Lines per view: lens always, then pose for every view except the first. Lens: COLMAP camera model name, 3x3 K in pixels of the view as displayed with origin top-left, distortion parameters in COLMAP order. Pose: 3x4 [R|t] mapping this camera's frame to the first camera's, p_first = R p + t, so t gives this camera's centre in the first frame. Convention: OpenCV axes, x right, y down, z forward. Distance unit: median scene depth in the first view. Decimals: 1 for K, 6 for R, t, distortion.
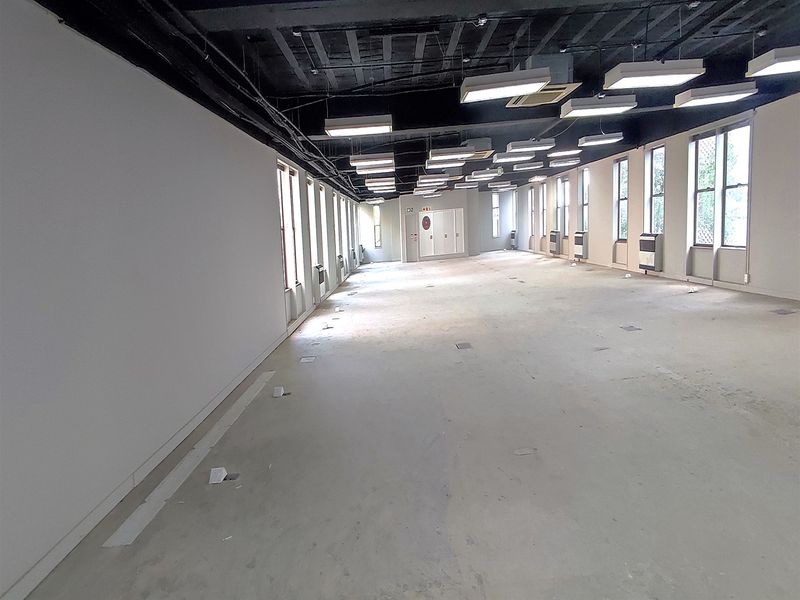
lens RADIAL K [[378.9, 0, 404.4], [0, 378.9, 292.8], [0, 0, 1]] dist [0.002057, 0.001496]
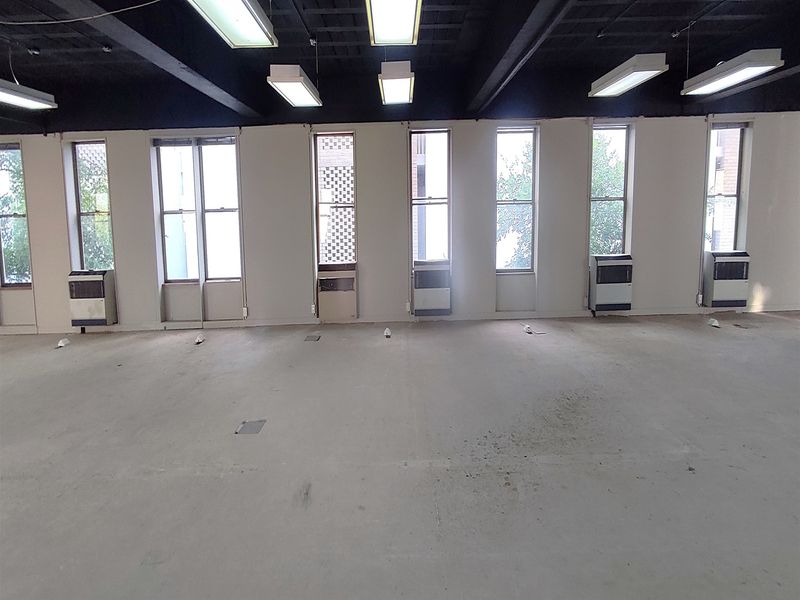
lens RADIAL K [[378.9, 0, 404.6], [0, 378.9, 261.8], [0, 0, 1]] dist [0.002057, 0.001496]
pose [[0.029418, -0.030379, 0.999105, 0.016292], [0.201969, 0.979102, 0.023824, -0.082852], [-0.978950, 0.201088, 0.034939, 0.477827]]
